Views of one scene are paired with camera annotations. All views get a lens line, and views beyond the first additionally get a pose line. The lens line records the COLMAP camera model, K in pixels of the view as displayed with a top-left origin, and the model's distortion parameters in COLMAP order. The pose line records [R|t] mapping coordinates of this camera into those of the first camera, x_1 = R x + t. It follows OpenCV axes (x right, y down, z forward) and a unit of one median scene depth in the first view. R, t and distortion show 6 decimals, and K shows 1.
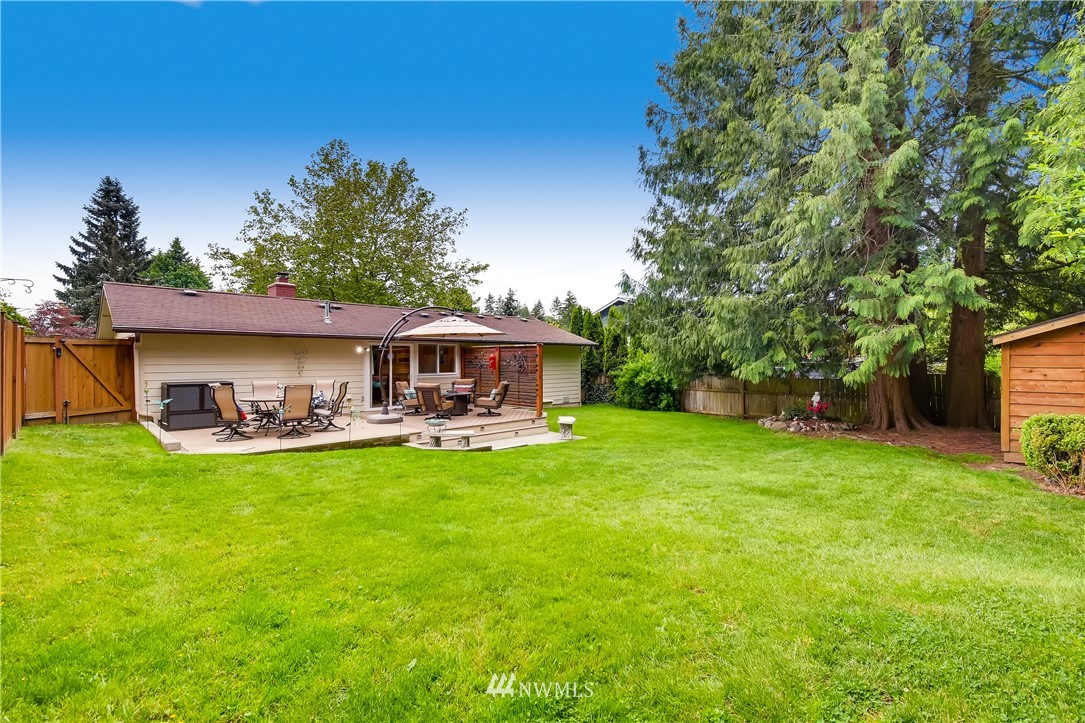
lens RADIAL K [[481.0, 0, 551.1], [0, 481.0, 354.9], [0, 0, 1]] dist [0.054152, -0.028567]
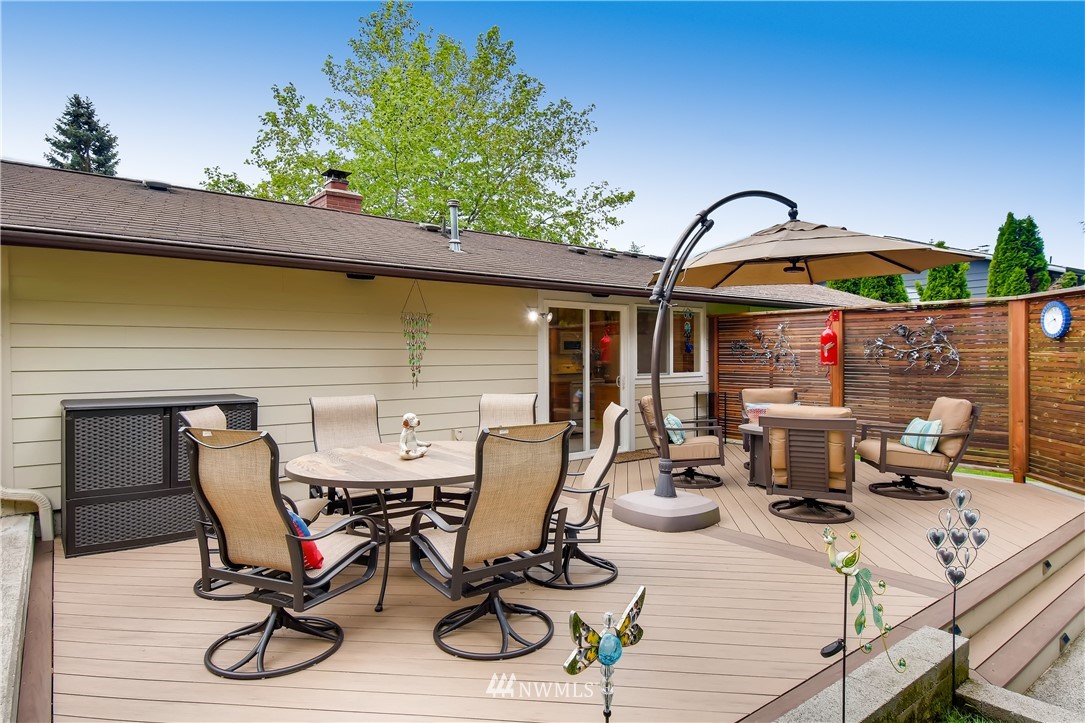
lens RADIAL K [[606.3, 0, 543.1], [0, 606.3, 352.7], [0, 0, 1]] dist [0.002102, -0.001388]
pose [[0.994128, -0.000577, -0.108205, -0.166935], [0.000955, 0.999994, 0.003441, 0.009206], [0.108203, -0.003524, 0.994123, 0.248038]]
